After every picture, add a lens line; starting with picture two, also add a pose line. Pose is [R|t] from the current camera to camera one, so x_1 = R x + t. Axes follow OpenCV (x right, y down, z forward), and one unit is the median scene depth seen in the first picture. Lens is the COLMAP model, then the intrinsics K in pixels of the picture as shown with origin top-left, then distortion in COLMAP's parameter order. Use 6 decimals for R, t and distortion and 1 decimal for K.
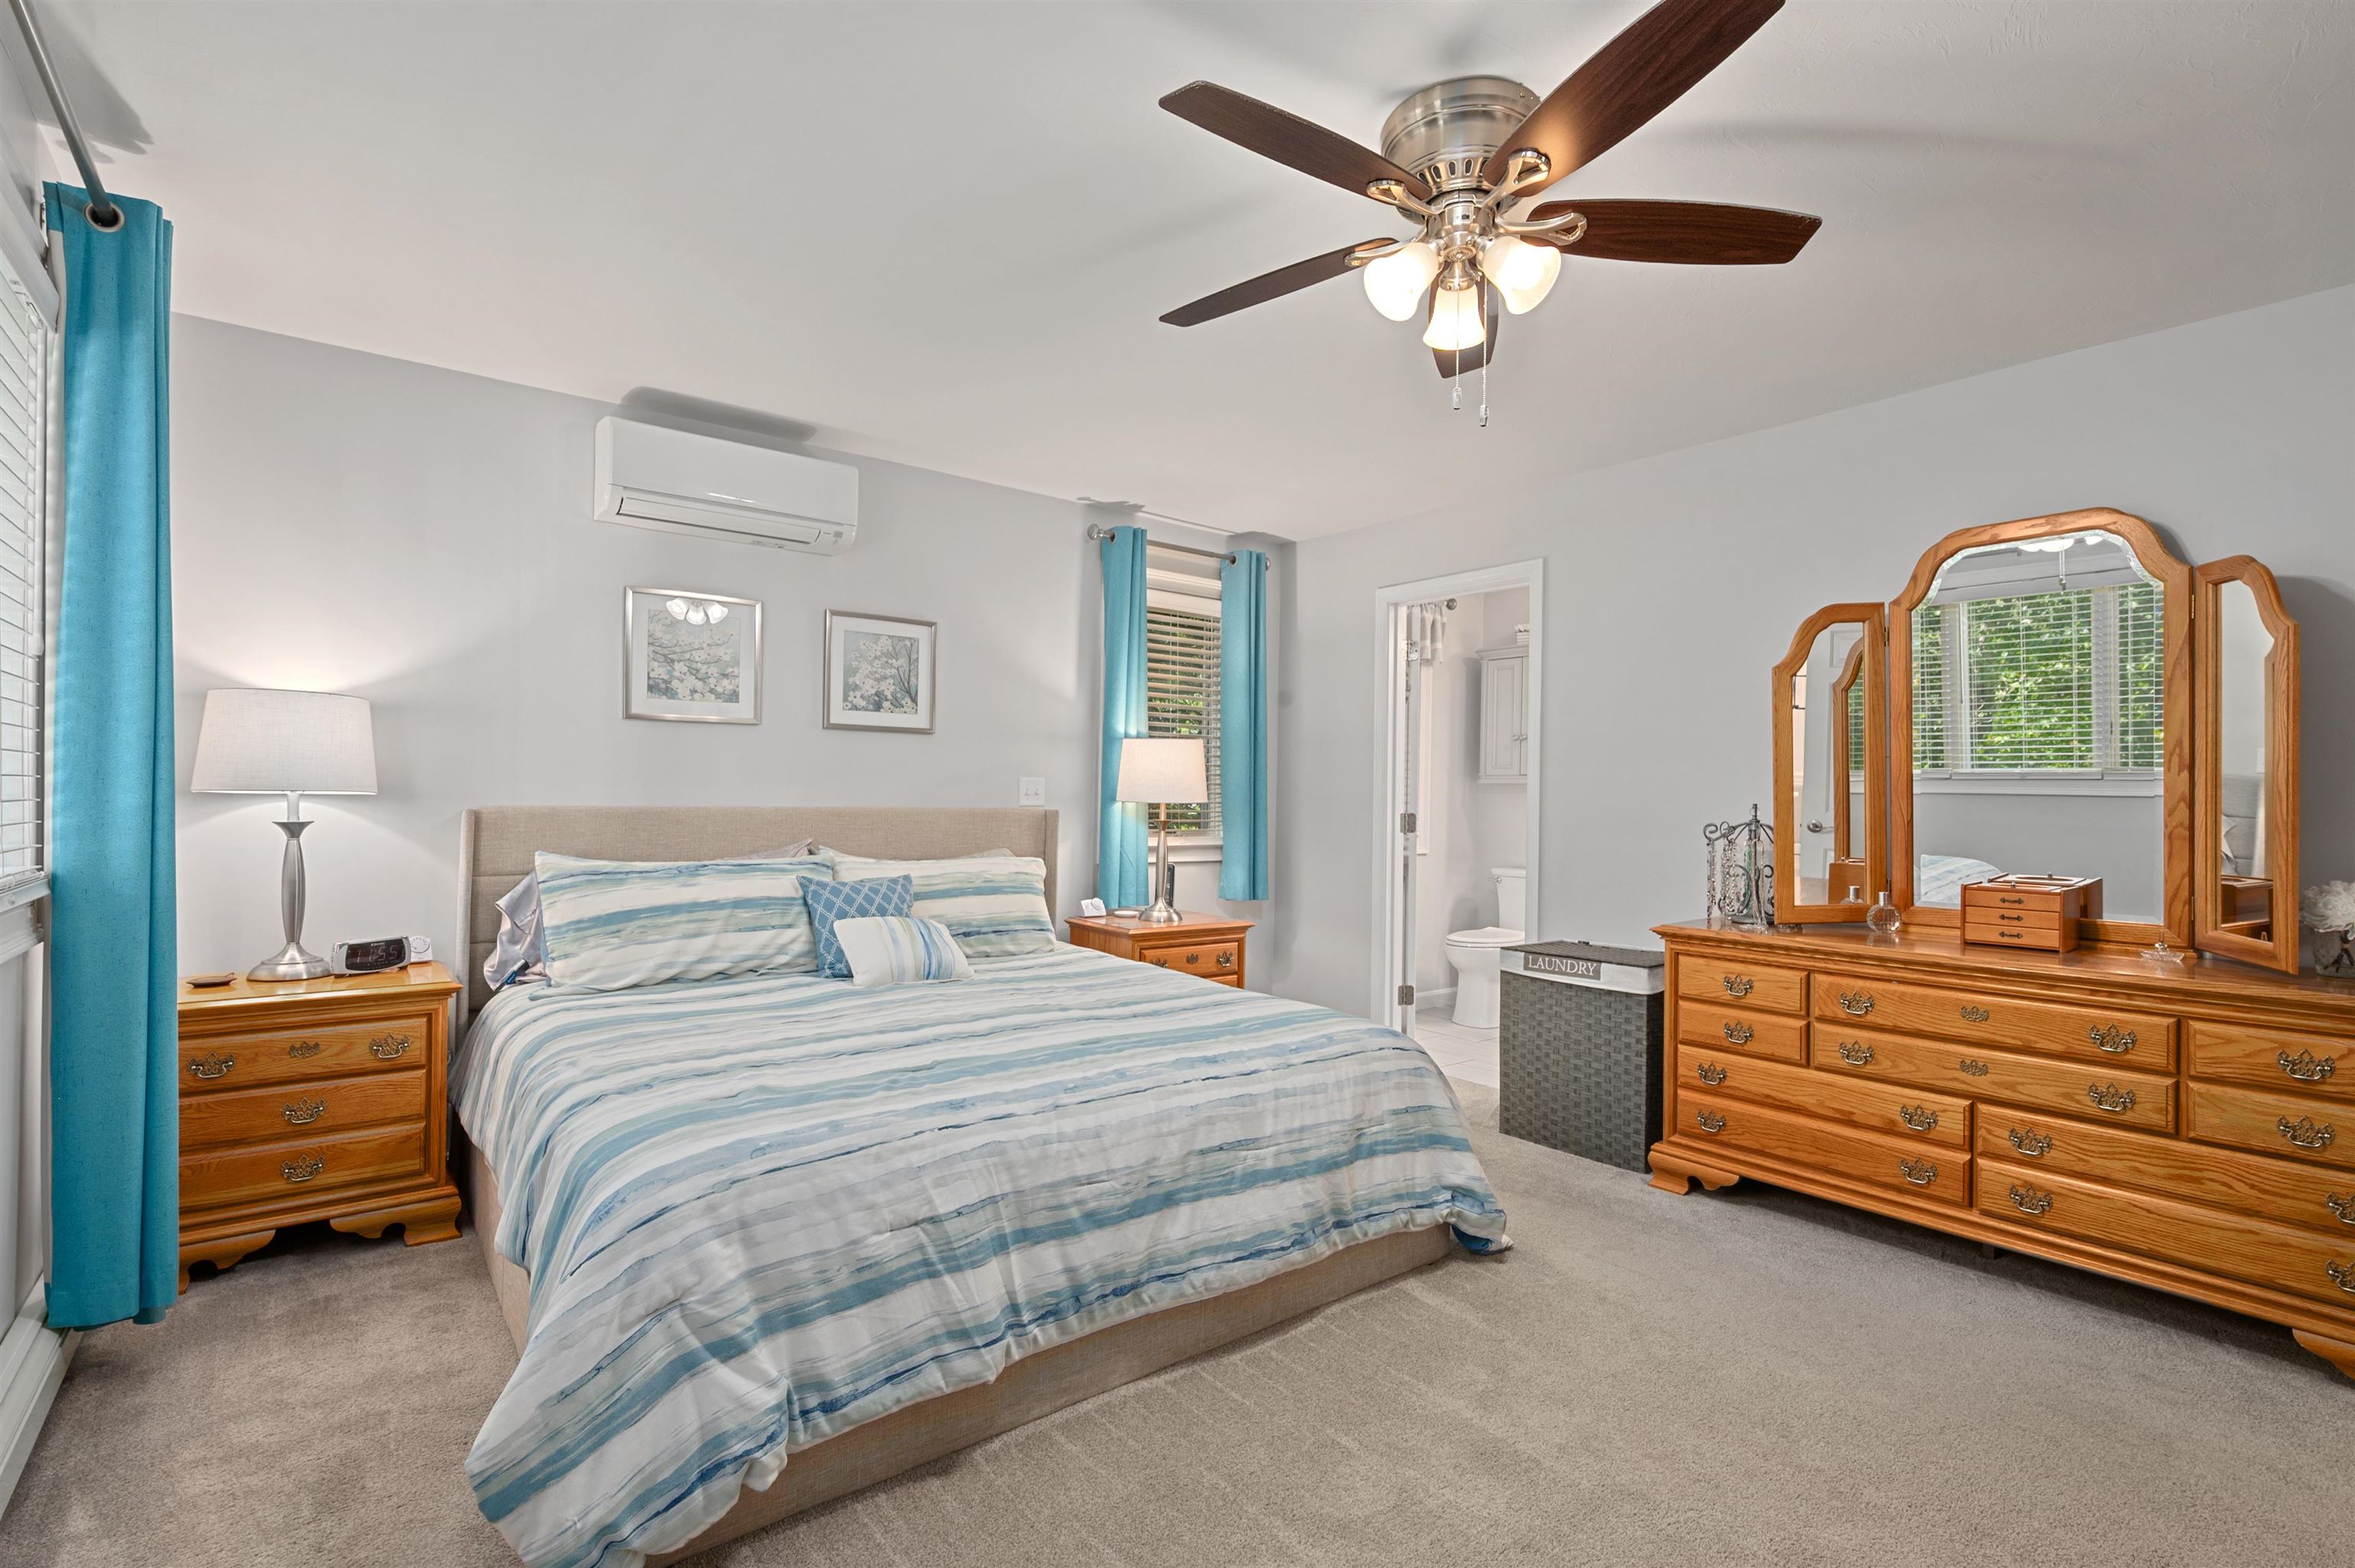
lens RADIAL K [[1089.1, 0, 1177.5], [0, 1089.1, 784.0], [0, 0, 1]] dist [0.008094, -0.000050]
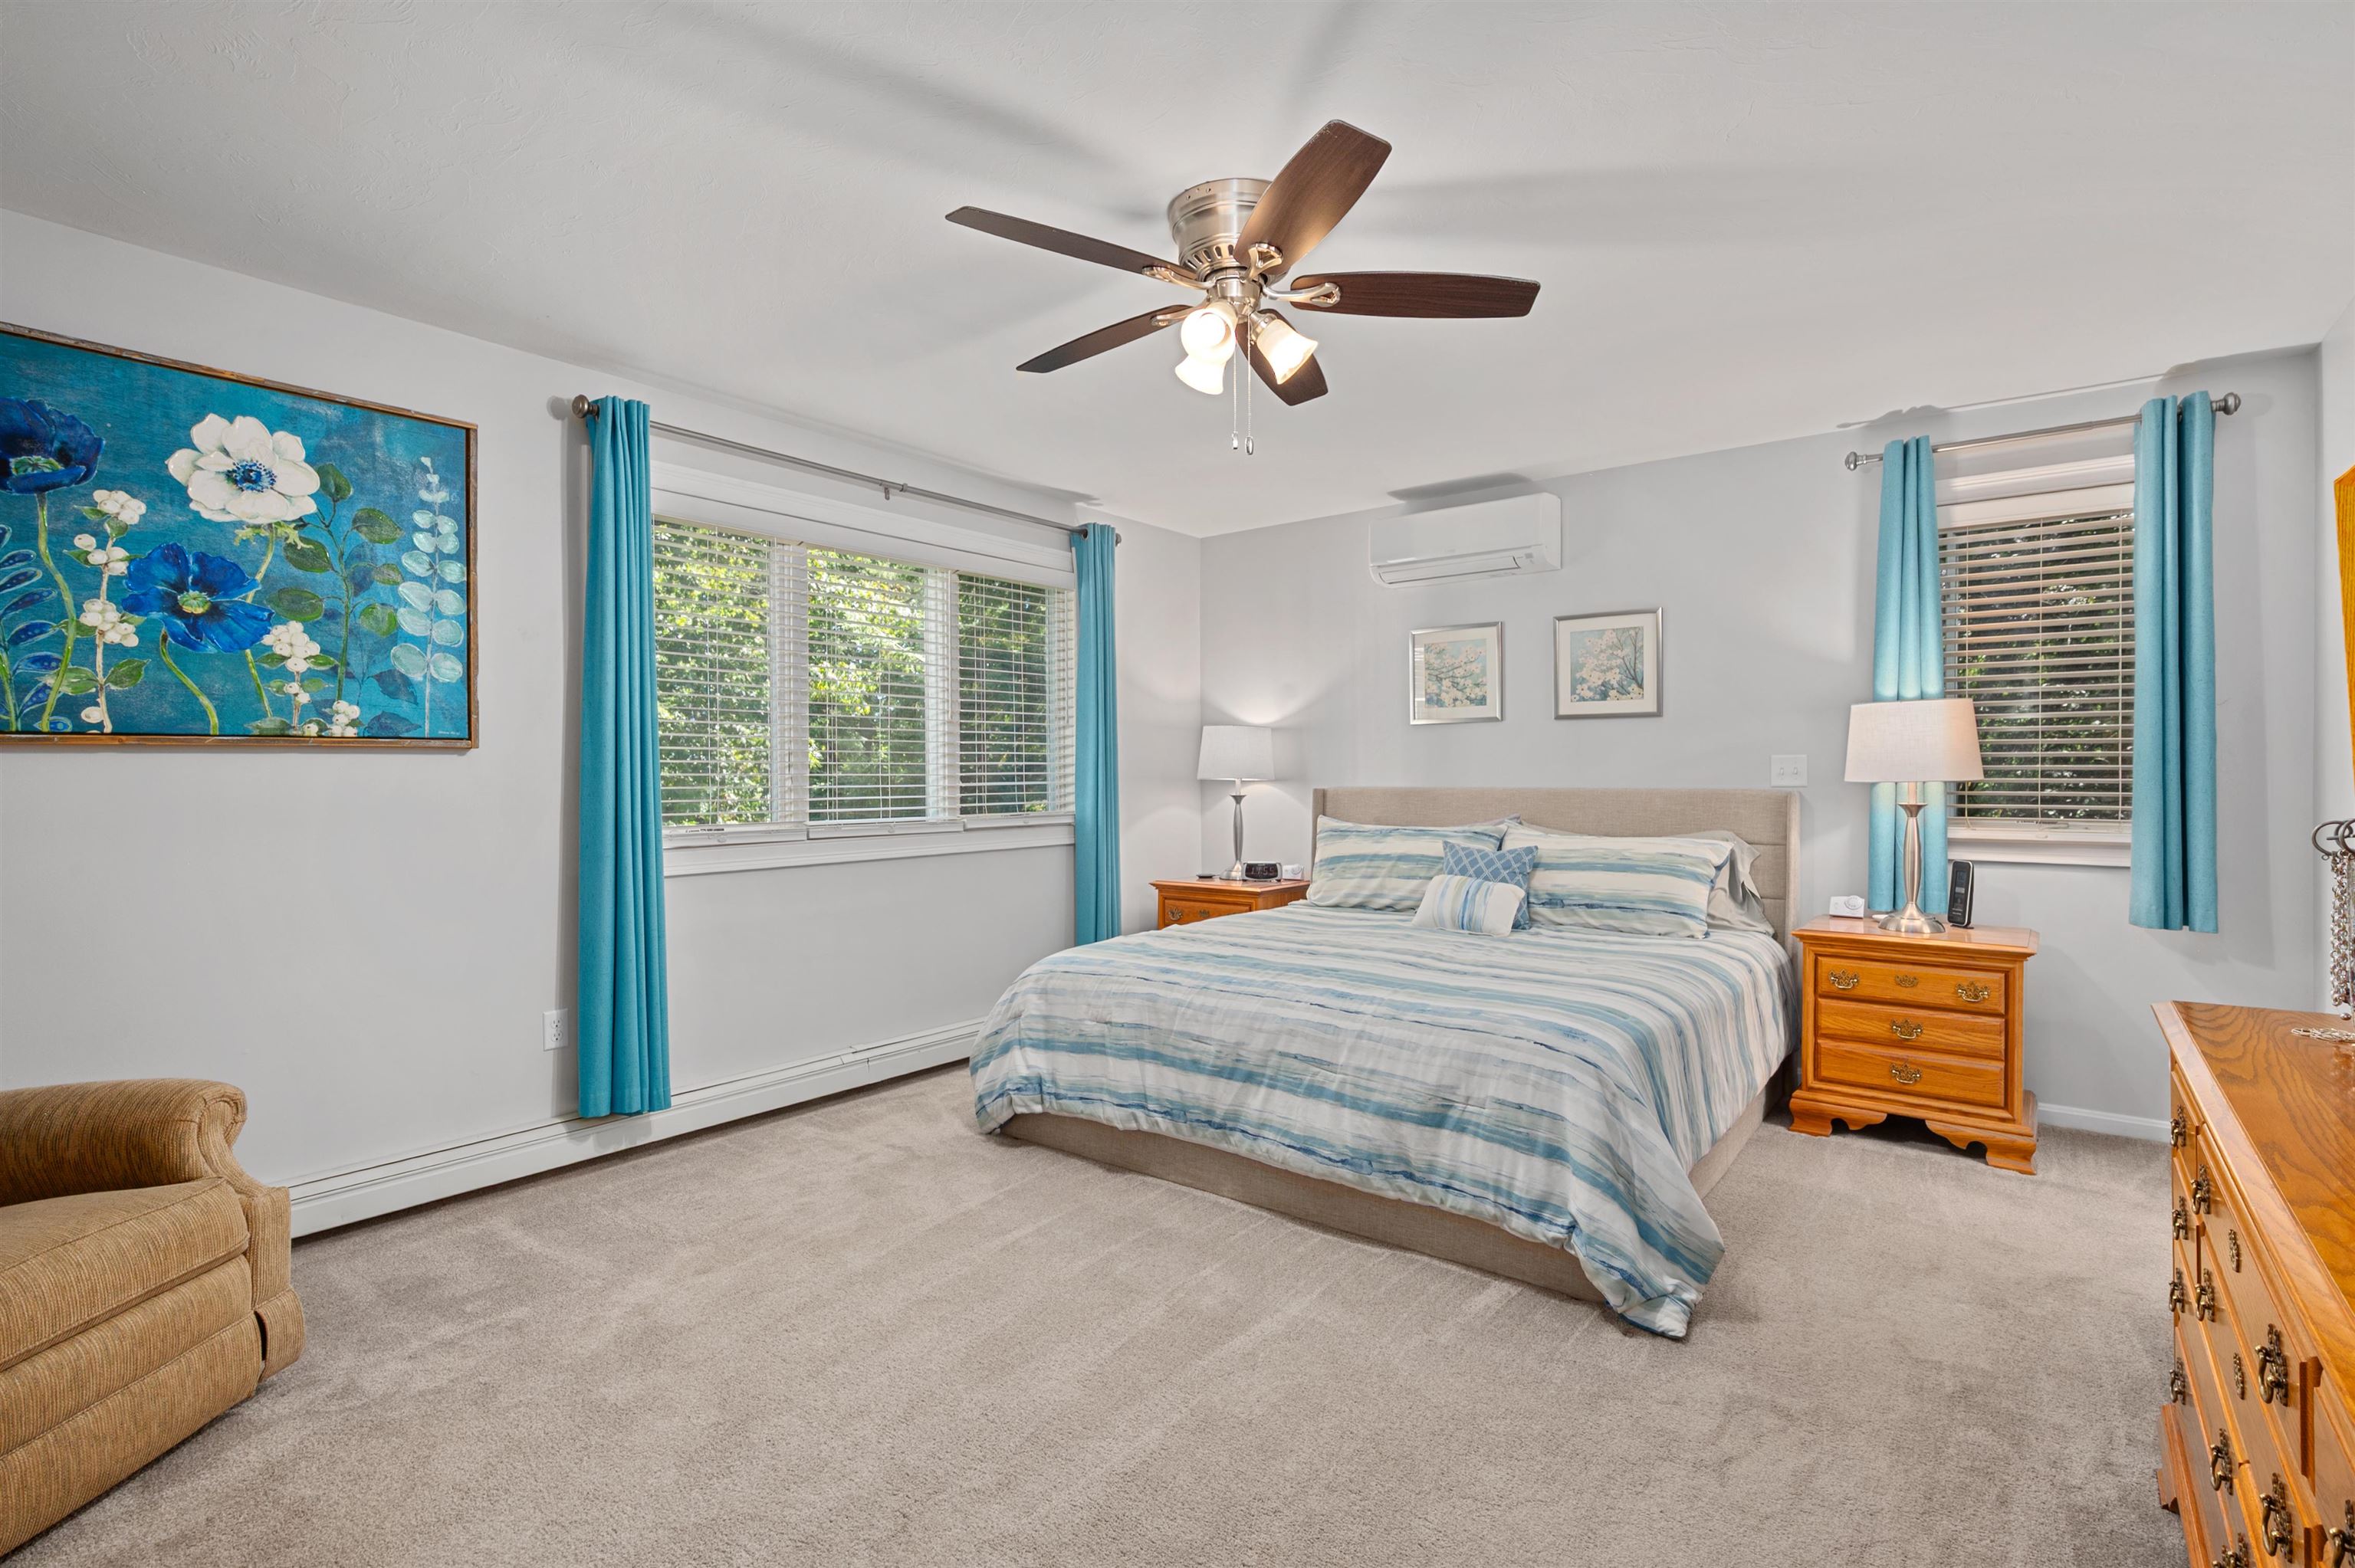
lens RADIAL K [[1099.4, 0, 1180.9], [0, 1099.4, 762.8], [0, 0, 1]] dist [-0.000211, 0.000069]
pose [[0.240648, -0.025406, -0.970280, 0.892500], [0.016776, 0.999617, -0.022014, 0.017253], [0.970467, -0.010980, 0.240982, 0.414975]]
